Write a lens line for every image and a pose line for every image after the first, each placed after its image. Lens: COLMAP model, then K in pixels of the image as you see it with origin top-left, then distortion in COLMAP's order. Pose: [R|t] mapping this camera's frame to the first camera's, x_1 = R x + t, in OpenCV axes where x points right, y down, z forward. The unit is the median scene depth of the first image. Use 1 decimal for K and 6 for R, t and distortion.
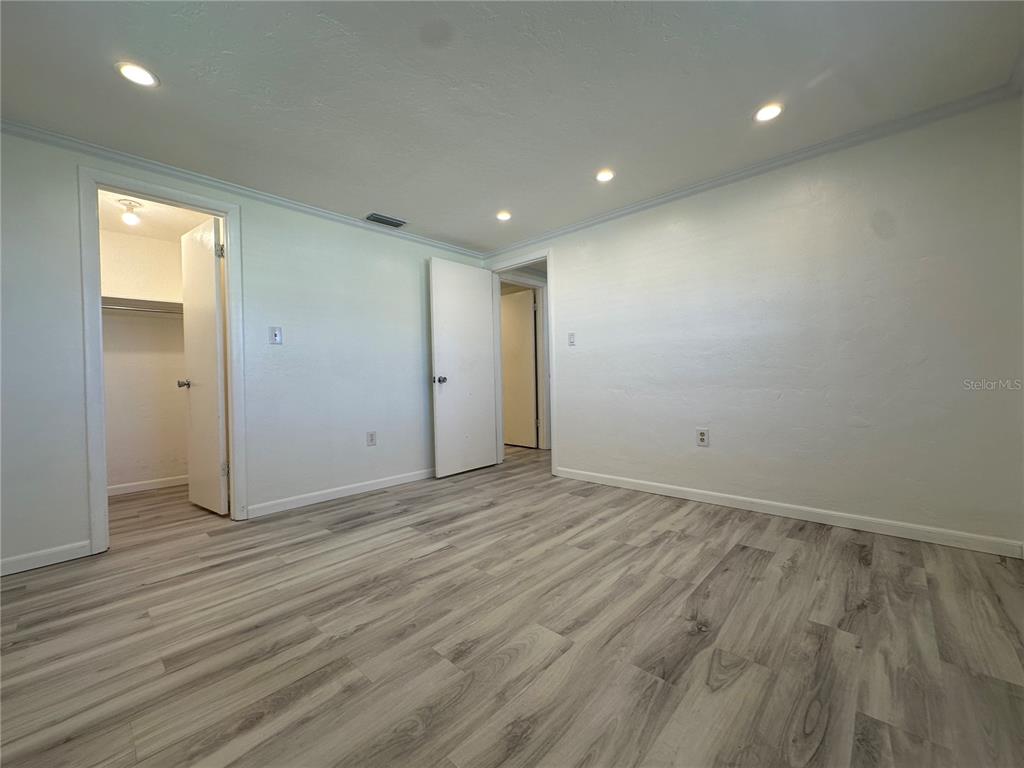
lens RADIAL K [[408.0, 0, 512.2], [0, 408.0, 383.9], [0, 0, 1]] dist [-0.002084, 0.000308]
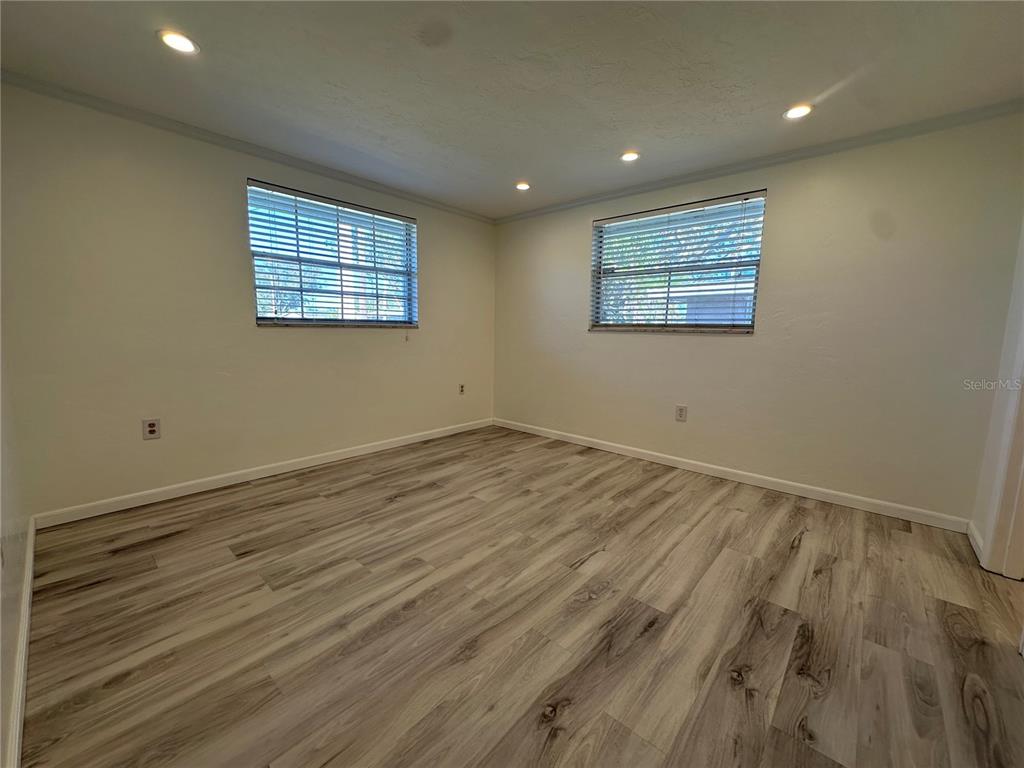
lens RADIAL K [[408.0, 0, 511.8], [0, 408.0, 383.8], [0, 0, 1]] dist [-0.002084, 0.000308]
pose [[-0.999780, 0.007899, -0.019451, -0.013212], [0.005011, 0.989521, 0.144305, -0.101607], [0.020387, 0.144176, -0.989342, 1.885483]]
